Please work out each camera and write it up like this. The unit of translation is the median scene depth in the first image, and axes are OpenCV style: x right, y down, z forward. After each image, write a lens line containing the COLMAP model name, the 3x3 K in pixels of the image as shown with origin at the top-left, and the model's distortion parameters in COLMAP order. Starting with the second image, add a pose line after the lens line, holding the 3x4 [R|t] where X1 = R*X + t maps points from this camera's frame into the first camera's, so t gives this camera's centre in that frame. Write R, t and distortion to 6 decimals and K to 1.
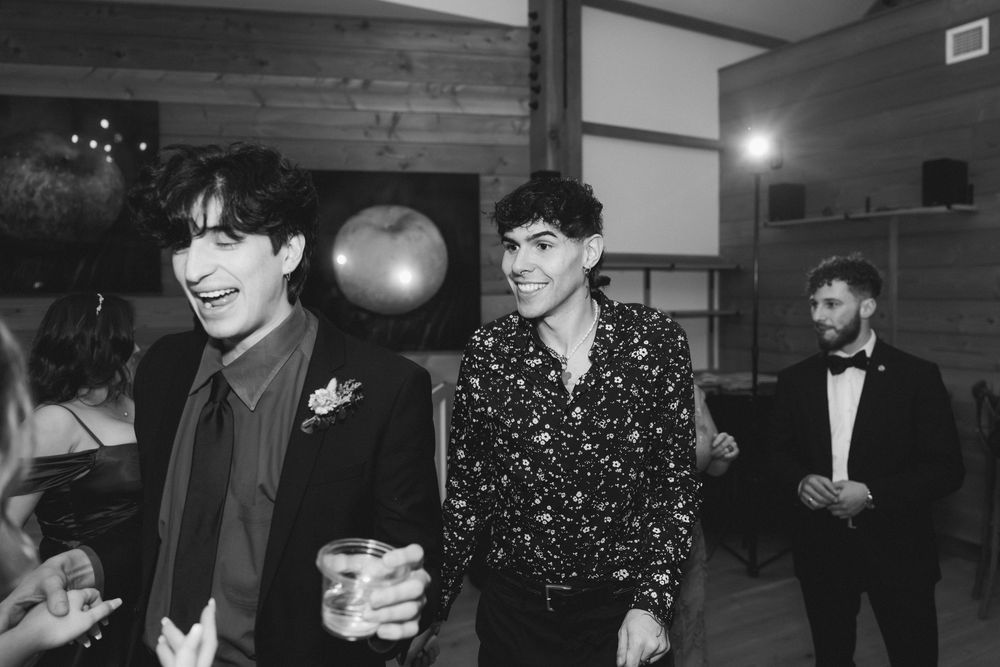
lens RADIAL K [[1076.1, 0, 478.2], [0, 1076.1, 319.1], [0, 0, 1]] dist [0.000186, 0.004880]
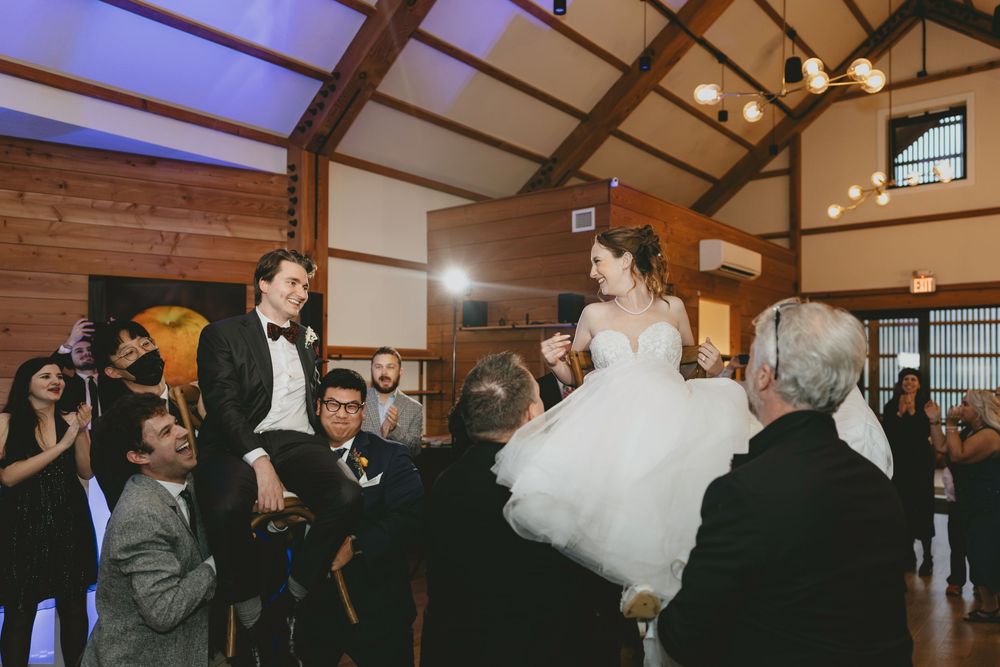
lens RADIAL K [[1076.1, 0, 478.2], [0, 1076.1, 319.1], [0, 0, 1]] dist [0.000186, 0.004880]
pose [[0.961845, 0.019349, 0.272909, -0.084816], [0.001145, 0.997203, -0.074735, 0.003791], [-0.273592, 0.072196, 0.959133, -0.318376]]
